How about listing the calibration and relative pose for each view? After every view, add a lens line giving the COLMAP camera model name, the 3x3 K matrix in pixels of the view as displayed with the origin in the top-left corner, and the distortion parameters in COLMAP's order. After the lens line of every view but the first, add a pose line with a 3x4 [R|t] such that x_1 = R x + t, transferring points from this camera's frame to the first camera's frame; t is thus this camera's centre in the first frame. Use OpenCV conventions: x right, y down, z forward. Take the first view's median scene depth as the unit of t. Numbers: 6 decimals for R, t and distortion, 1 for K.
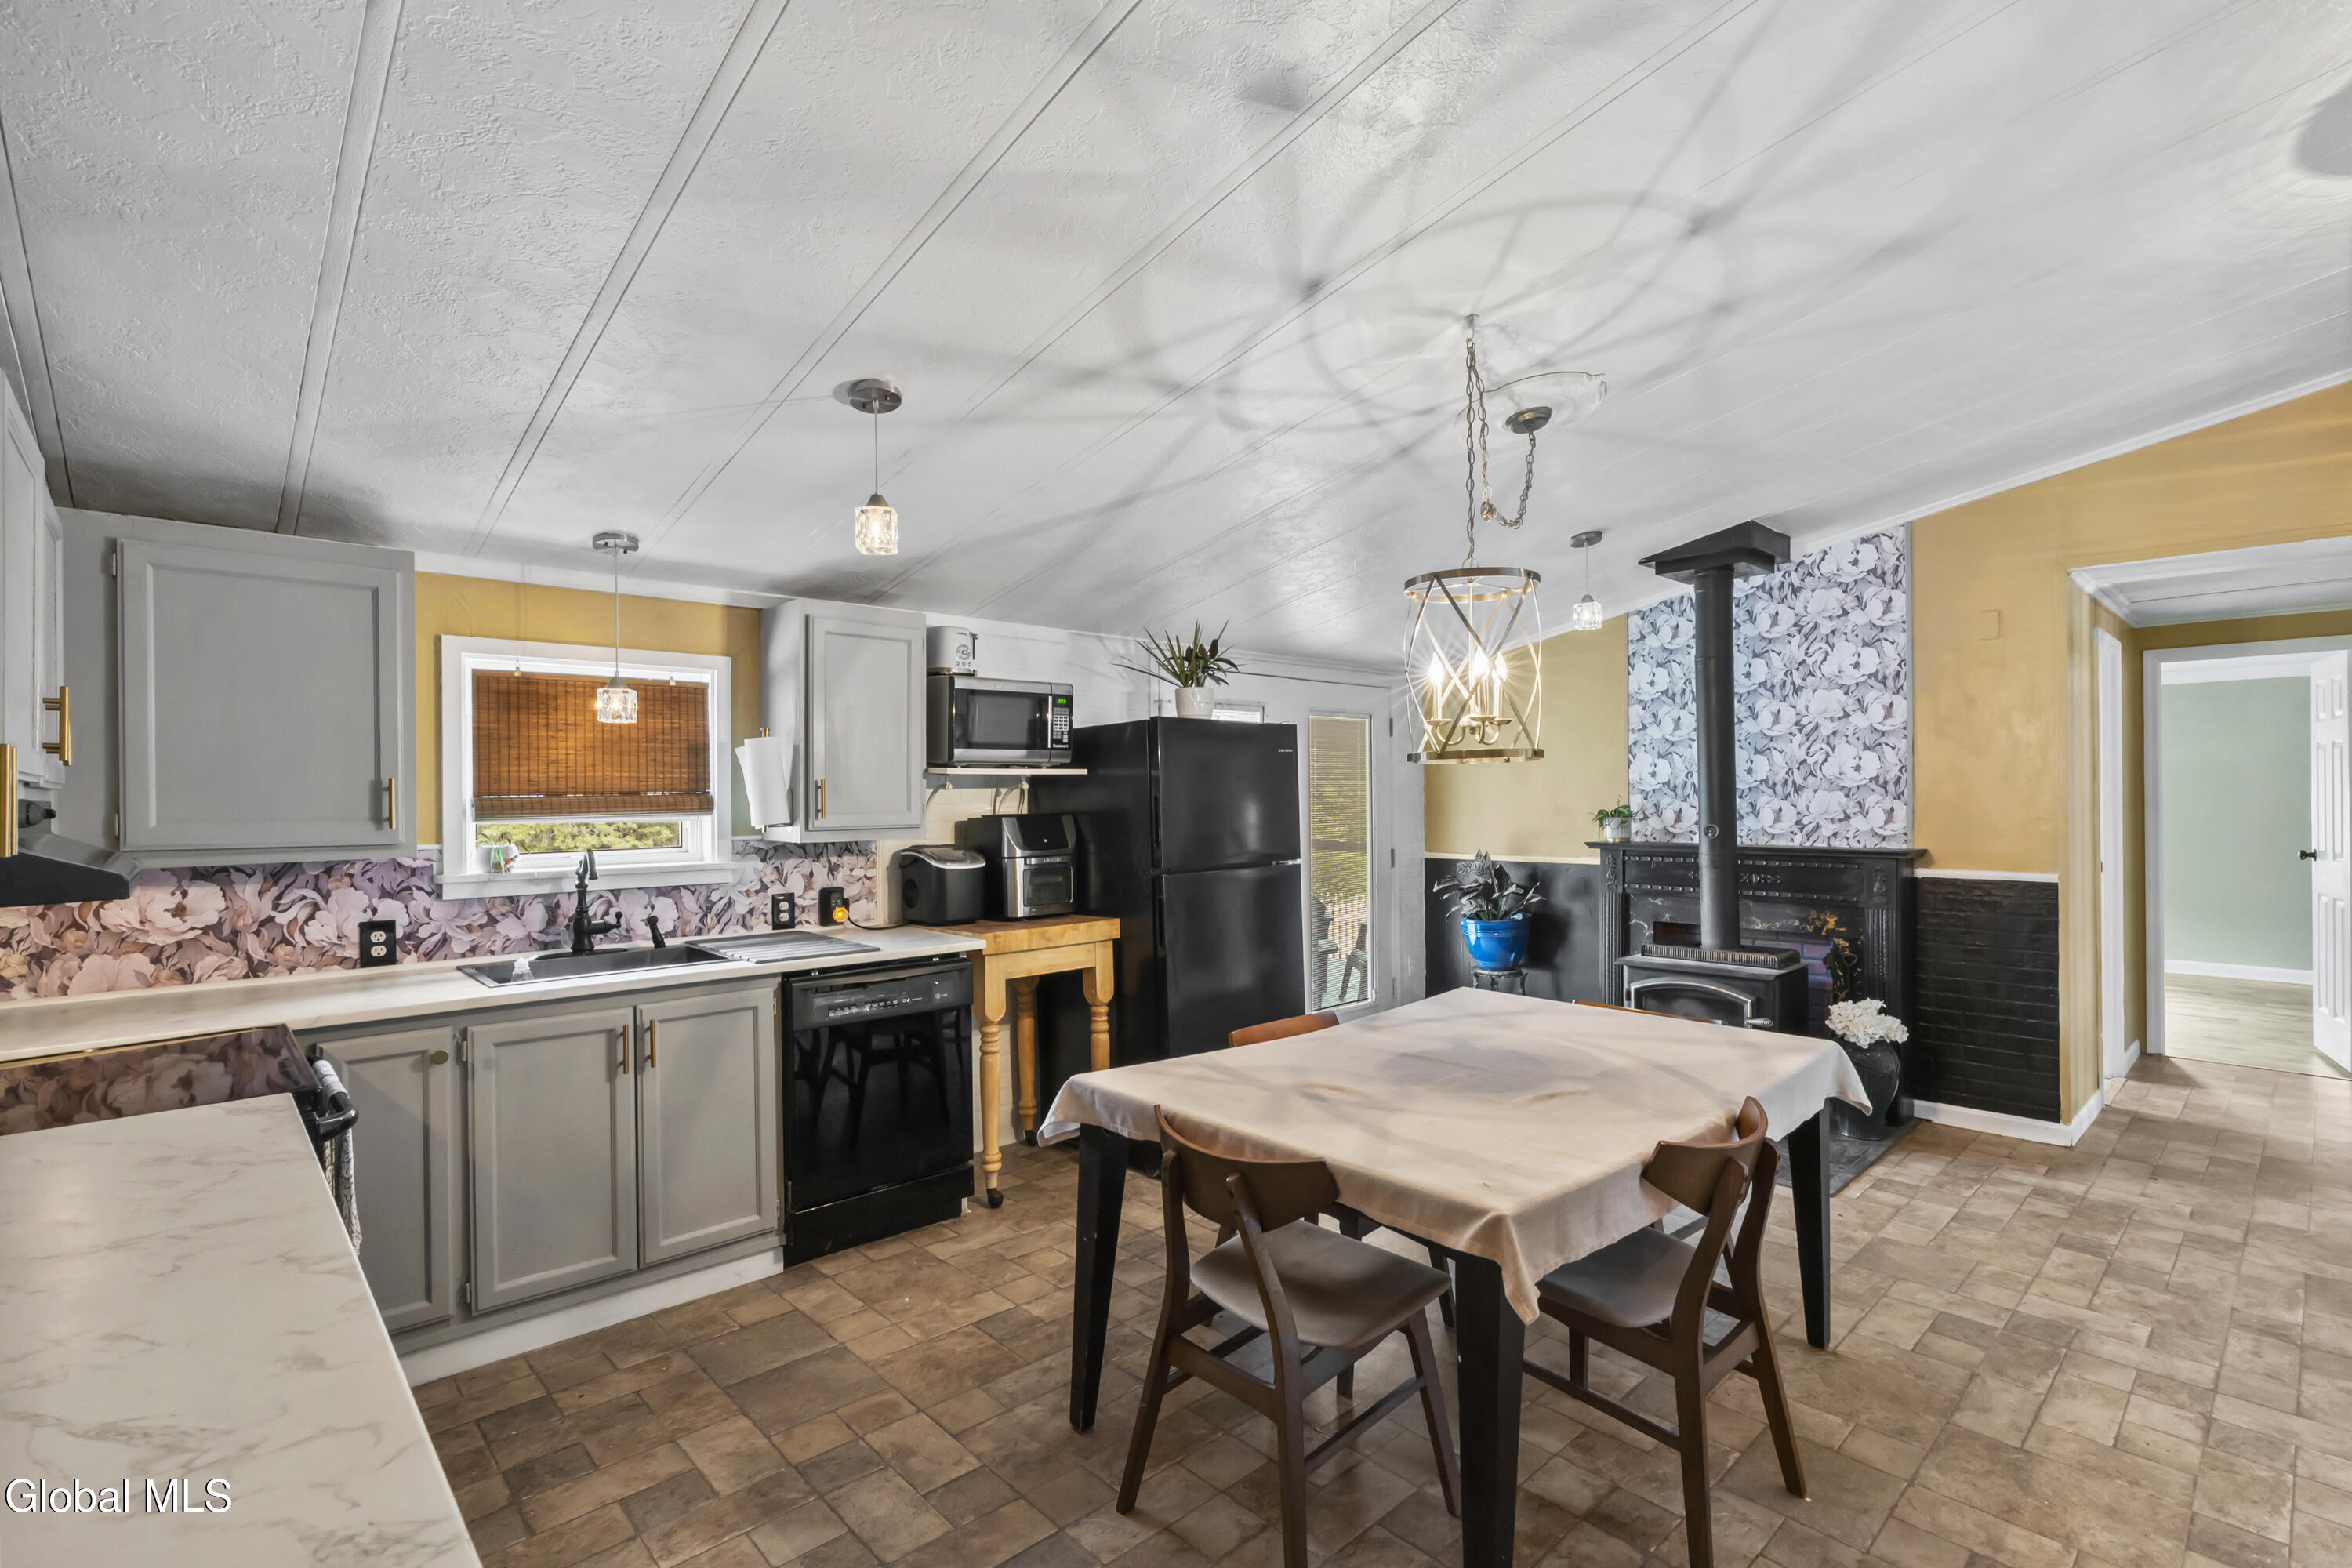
lens RADIAL K [[1067.0, 0, 1172.6], [0, 1067.0, 782.6], [0, 0, 1]] dist [-0.002333, 0.000303]
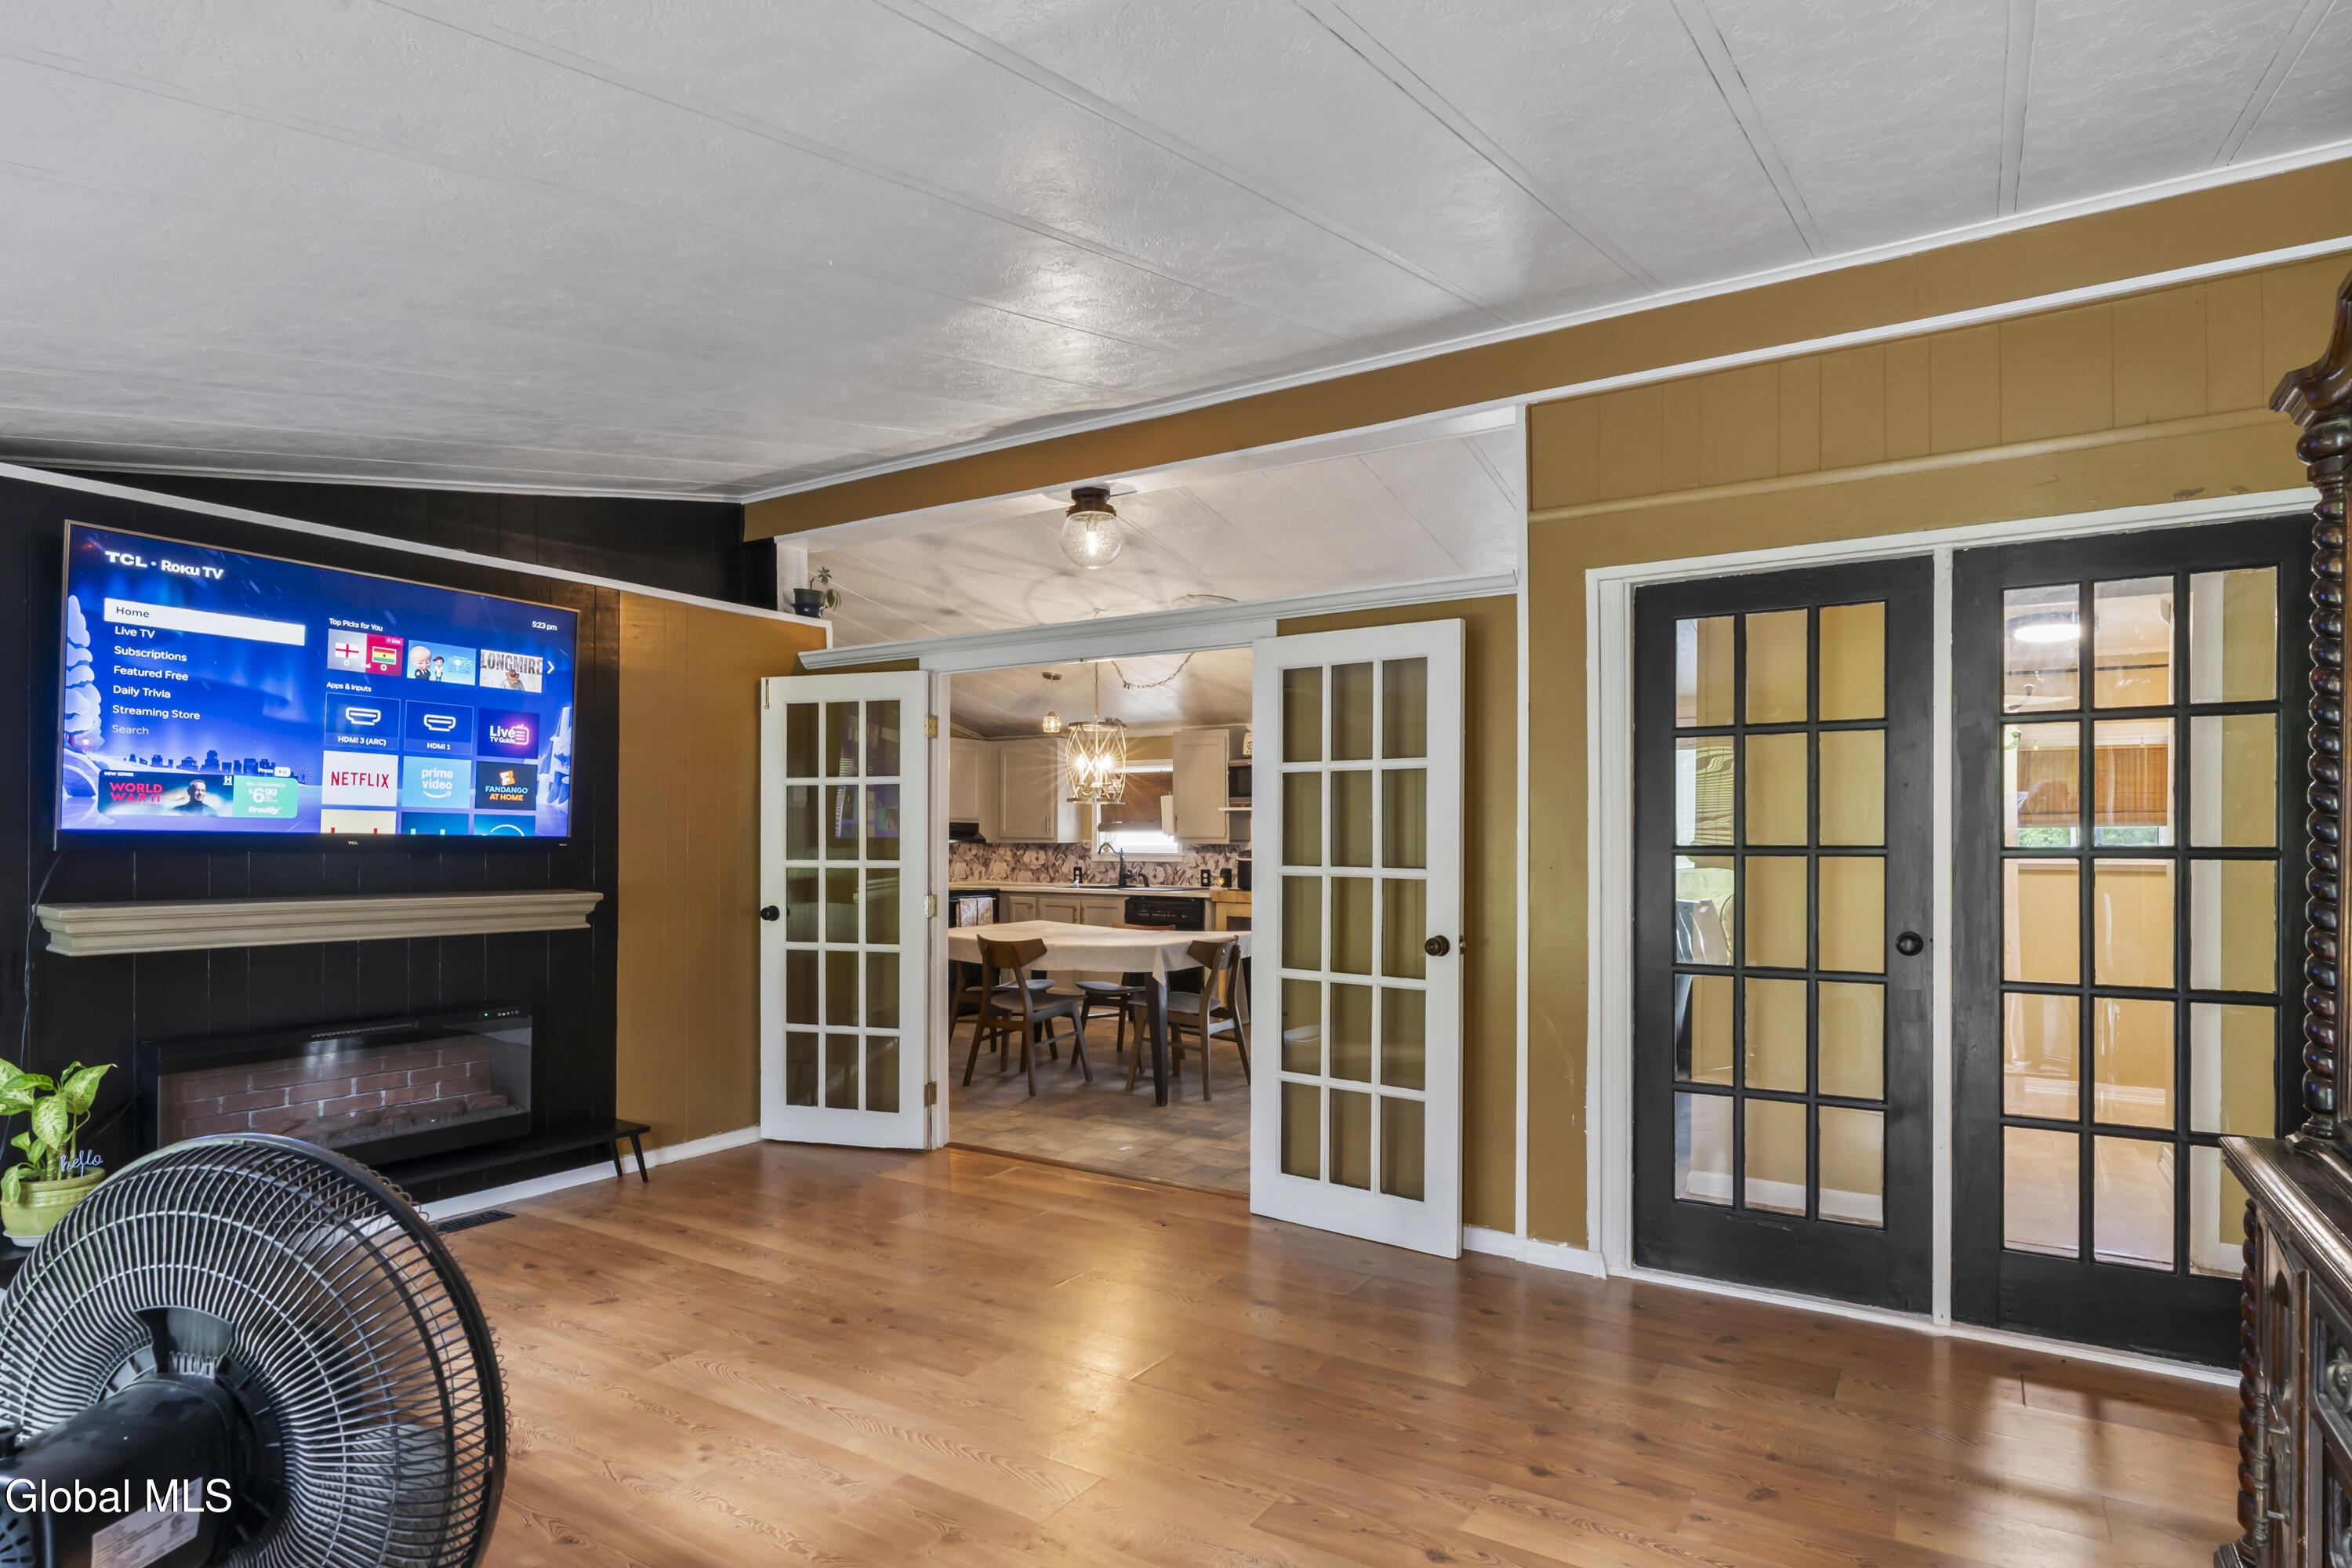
lens RADIAL K [[1250.4, 0, 1183.7], [0, 1250.4, 842.9], [0, 0, 1]] dist [0.001454, -0.000755]
pose [[0.262131, 0.011056, -0.964969, 2.412256], [0.007337, 0.999883, 0.013449, 0.024211], [0.965005, -0.010606, 0.262019, 0.396428]]
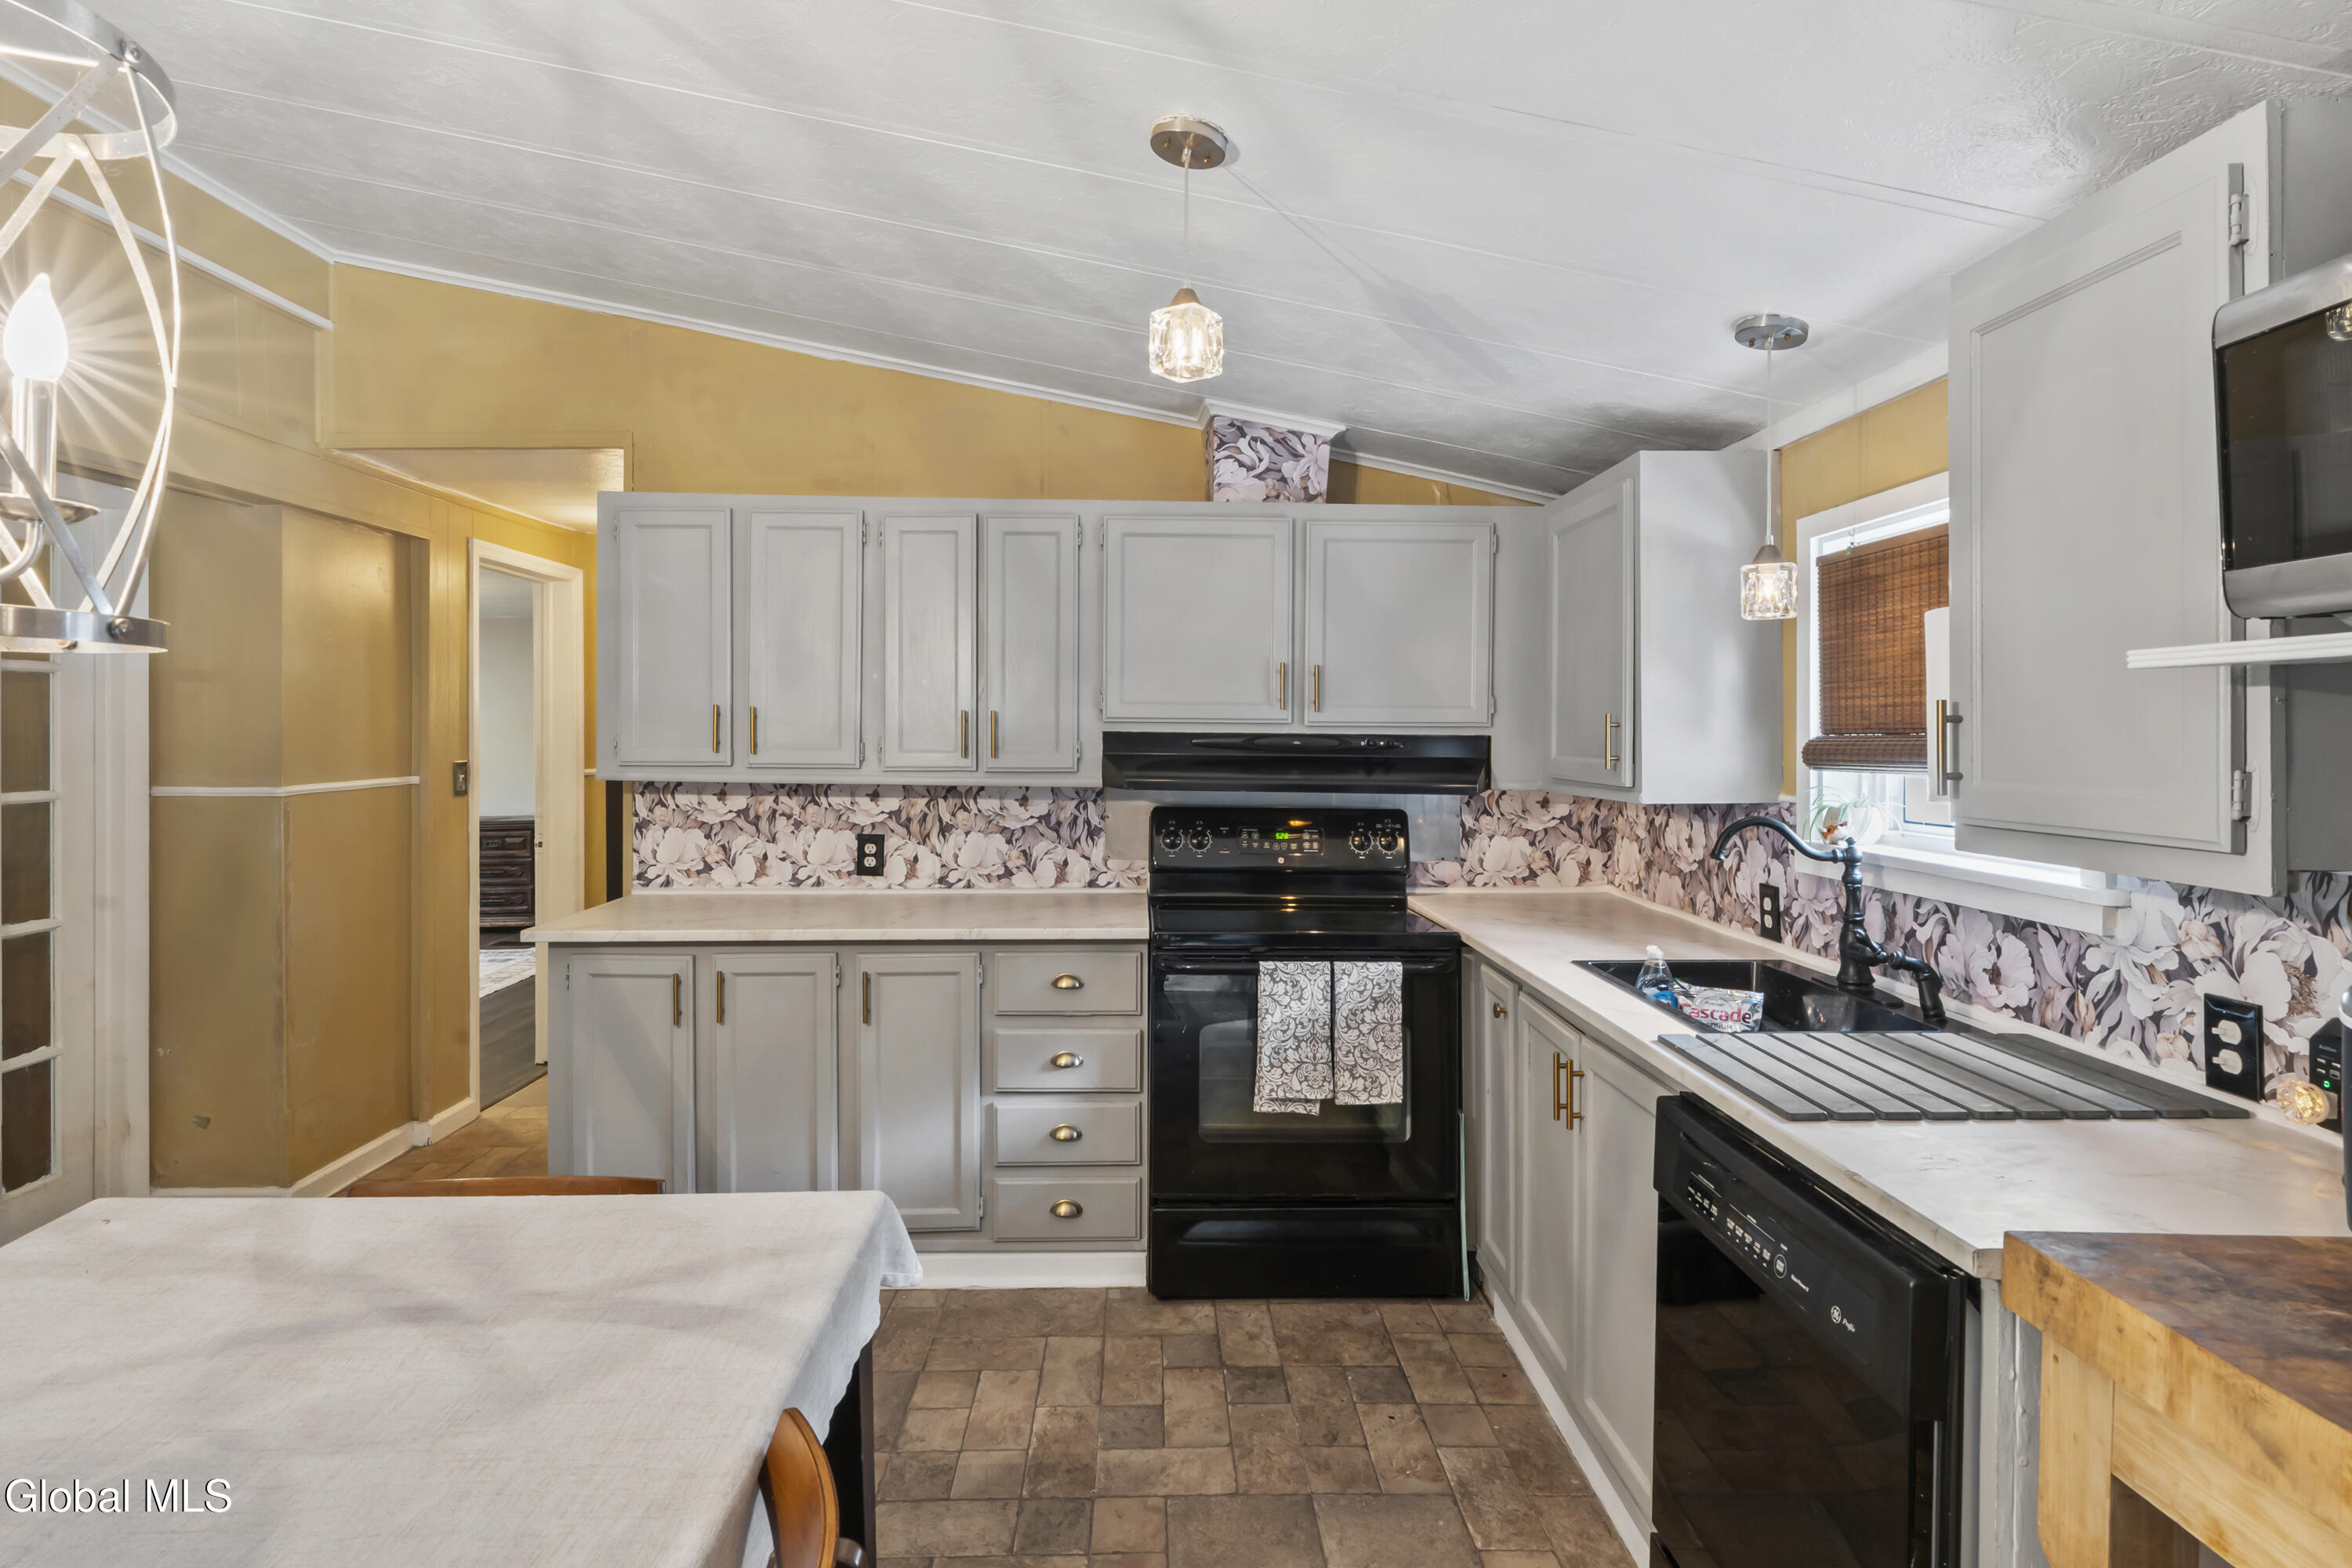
lens RADIAL K [[1194.8, 0, 1167.6], [0, 1194.8, 733.5], [0, 0, 1]] dist [0.001188, 0.000322]
pose [[-0.664852, 0.010455, -0.746902, 0.241599], [0.015716, 0.999877, 0.000007, 0.005701], [0.746810, -0.011733, -0.664934, 1.227607]]
